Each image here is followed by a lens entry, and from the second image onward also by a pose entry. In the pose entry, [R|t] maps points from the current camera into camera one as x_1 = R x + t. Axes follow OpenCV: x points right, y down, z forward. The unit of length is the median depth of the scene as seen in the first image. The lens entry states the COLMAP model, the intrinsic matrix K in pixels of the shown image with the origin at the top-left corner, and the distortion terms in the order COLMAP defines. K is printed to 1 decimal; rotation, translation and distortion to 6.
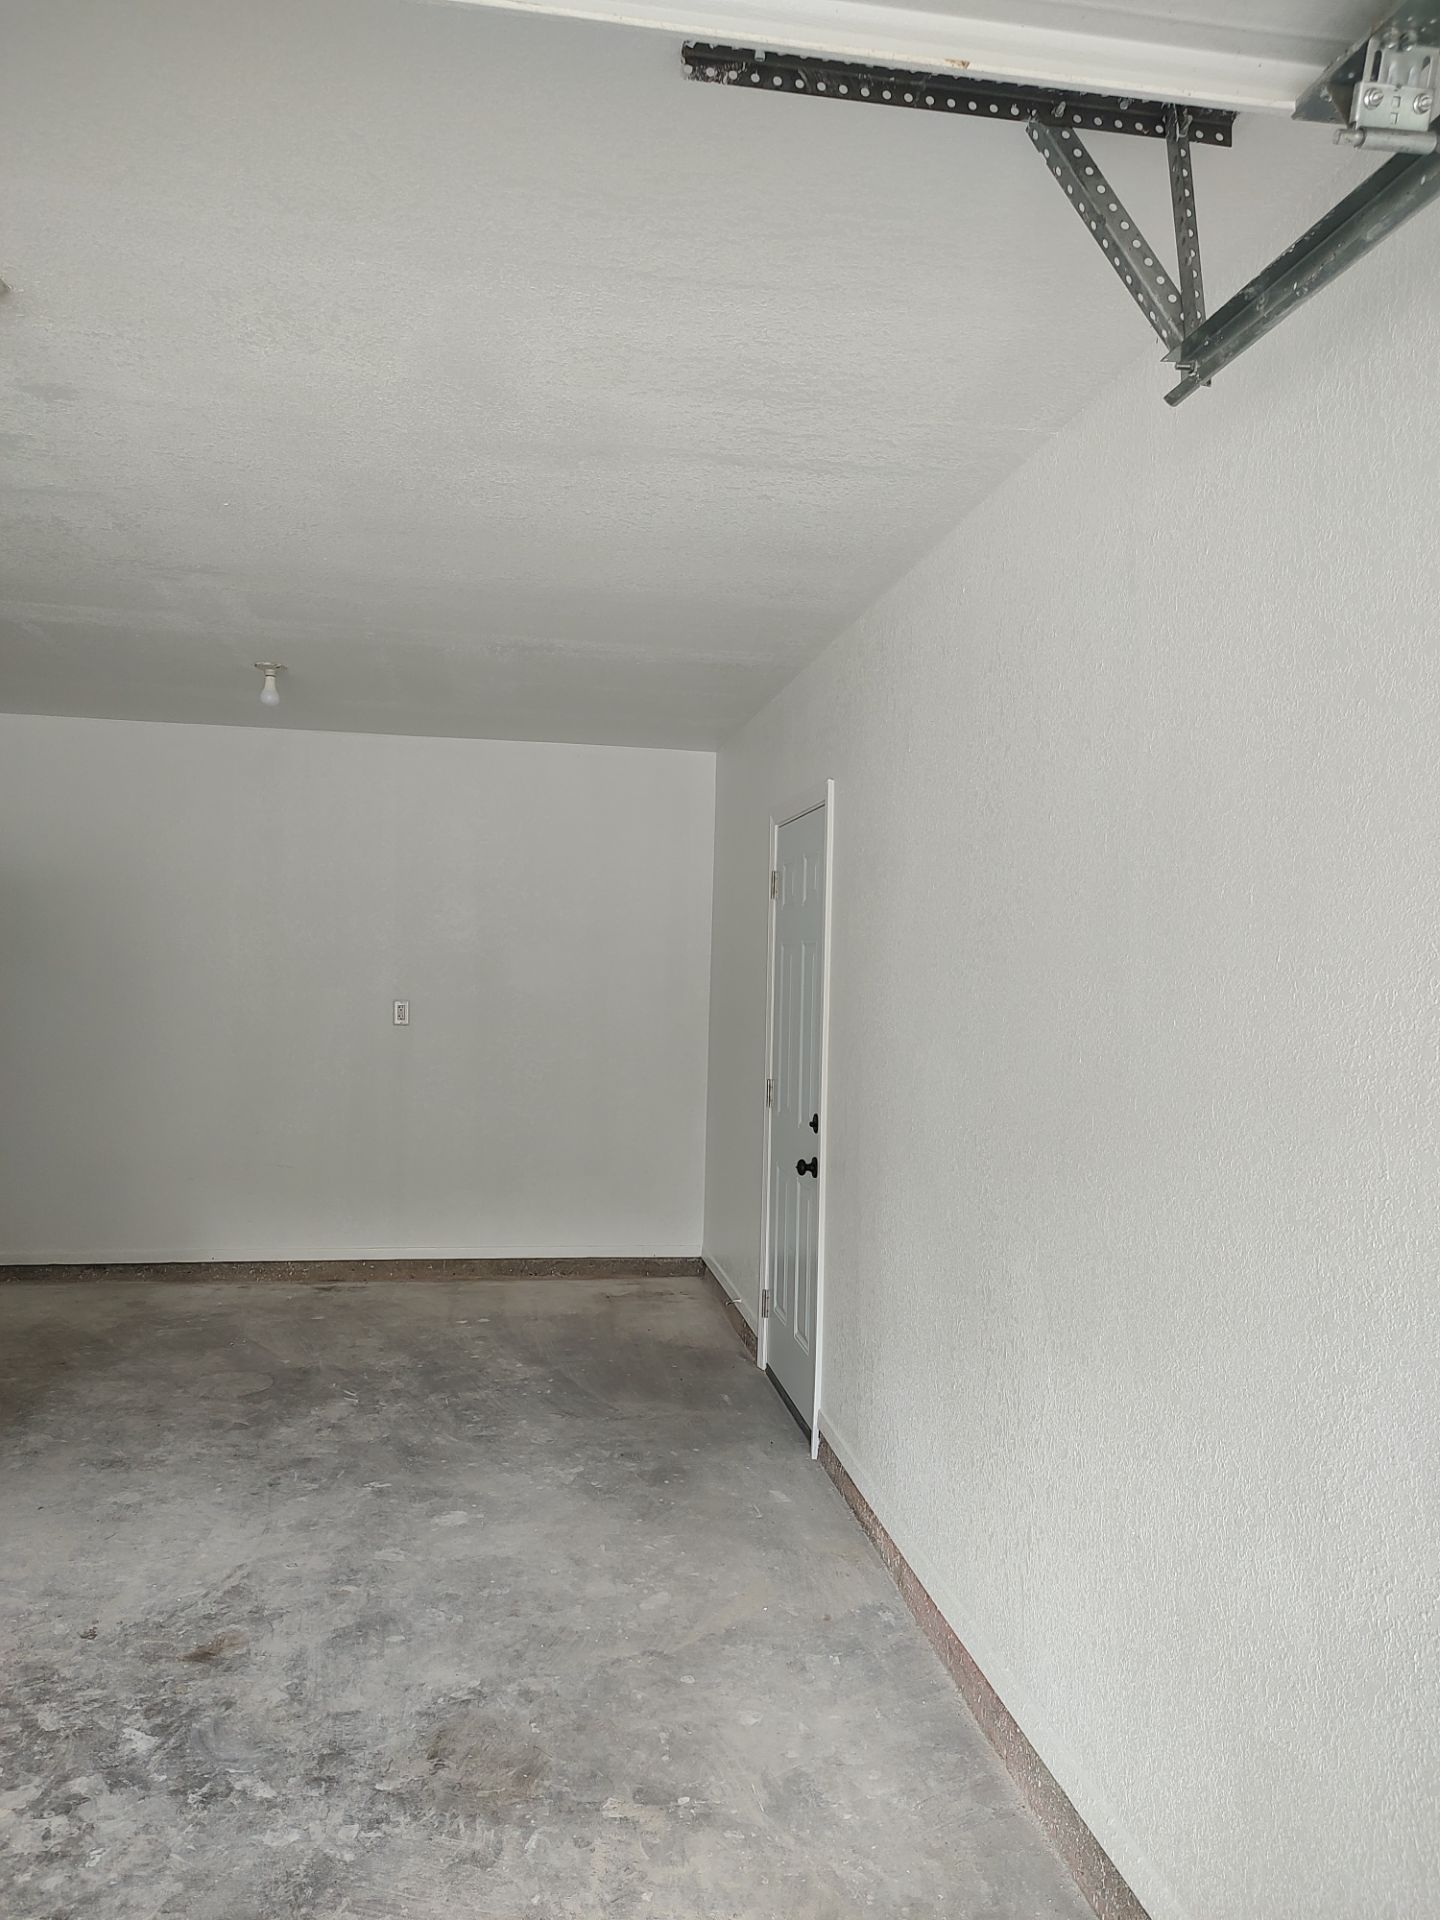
lens RADIAL K [[1369.9, 0, 720.0], [0, 1369.9, 960.0], [0, 0, 1]] dist [0.025871, -0.019437]
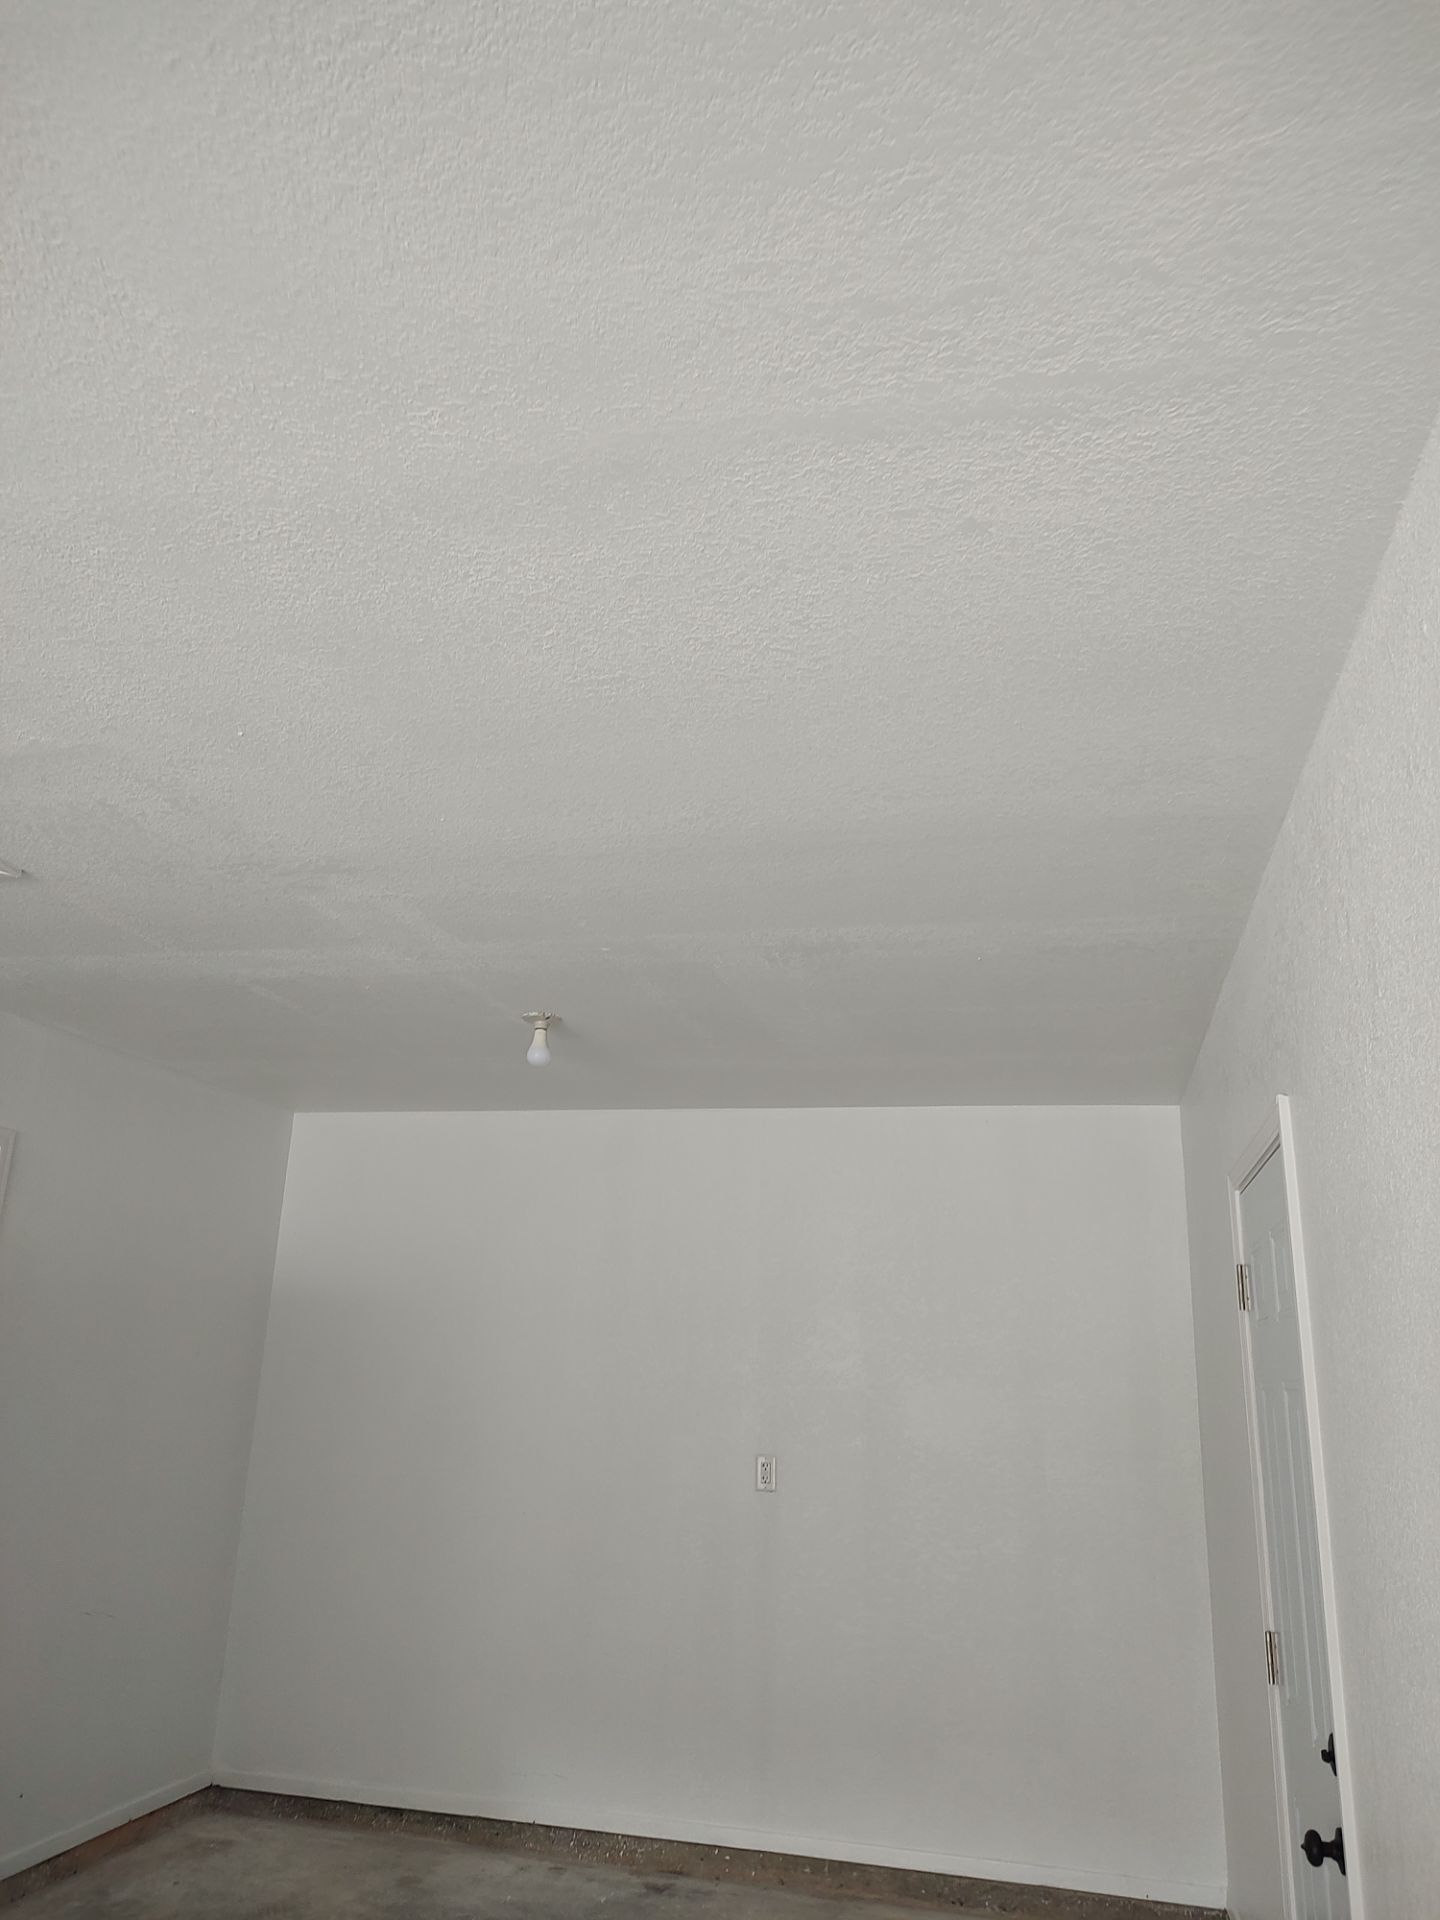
lens RADIAL K [[1369.9, 0, 720.0], [0, 1369.9, 960.0], [0, 0, 1]] dist [0.025871, -0.019437]
pose [[0.918821, -0.104561, -0.380571, 0.073579], [-0.012546, 0.956042, -0.292962, -0.011298], [0.394475, 0.273954, 0.877120, 0.307580]]
